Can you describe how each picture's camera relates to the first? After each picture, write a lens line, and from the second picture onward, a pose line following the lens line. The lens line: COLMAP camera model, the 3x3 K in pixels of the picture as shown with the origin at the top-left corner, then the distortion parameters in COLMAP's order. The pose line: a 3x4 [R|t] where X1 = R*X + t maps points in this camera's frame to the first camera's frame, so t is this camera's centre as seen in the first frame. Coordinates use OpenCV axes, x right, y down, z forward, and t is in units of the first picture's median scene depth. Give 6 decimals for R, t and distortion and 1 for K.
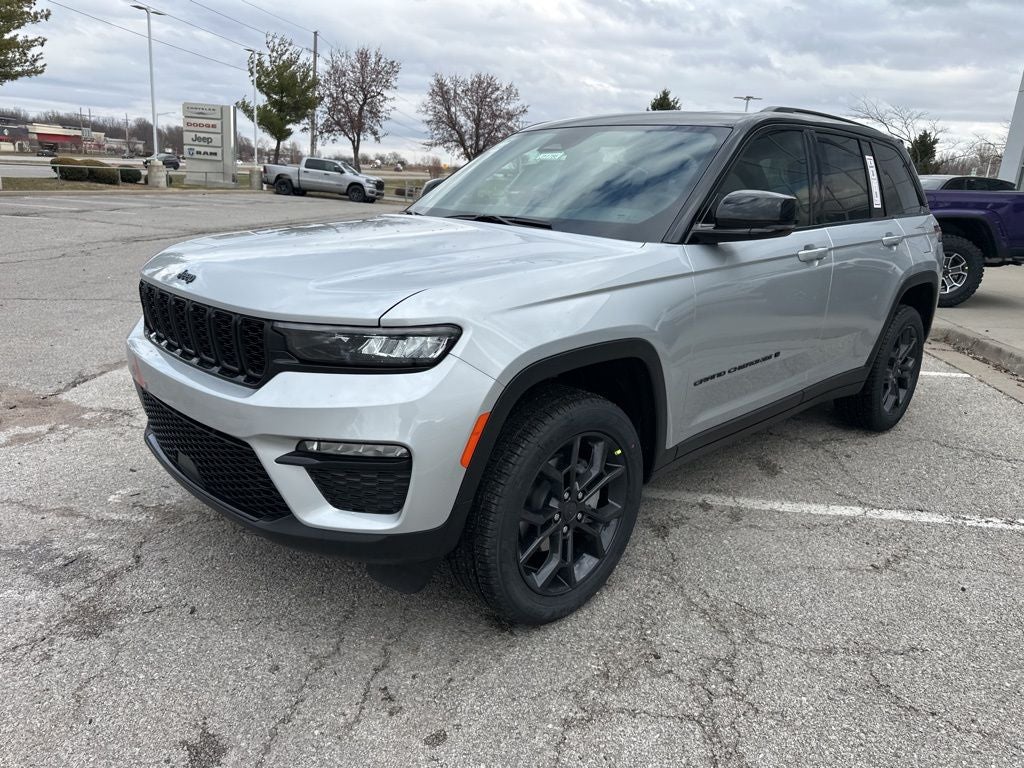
lens RADIAL K [[722.3, 0, 508.1], [0, 722.3, 380.8], [0, 0, 1]] dist [0.031392, -0.038510]
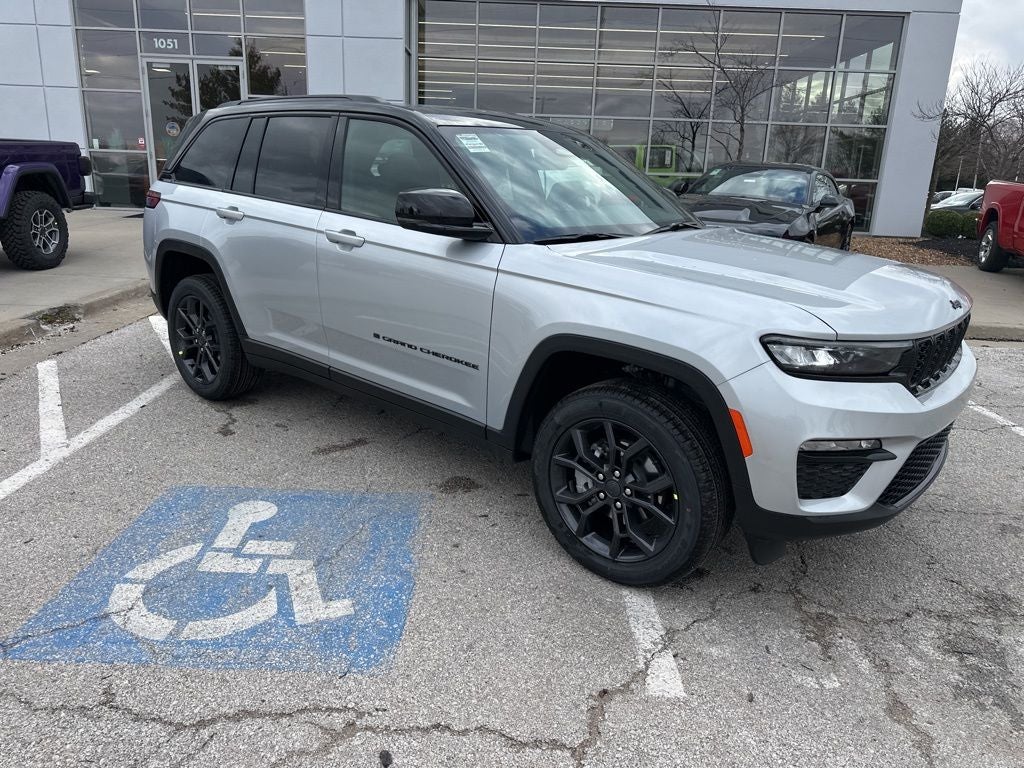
lens RADIAL K [[722.3, 0, 507.9], [0, 722.3, 387.0], [0, 0, 1]] dist [0.031392, -0.038510]
pose [[-0.101347, -0.337258, 0.935941, -1.042756], [0.224406, 0.908789, 0.351773, -0.410427], [-0.969211, 0.245682, -0.016420, 1.204627]]
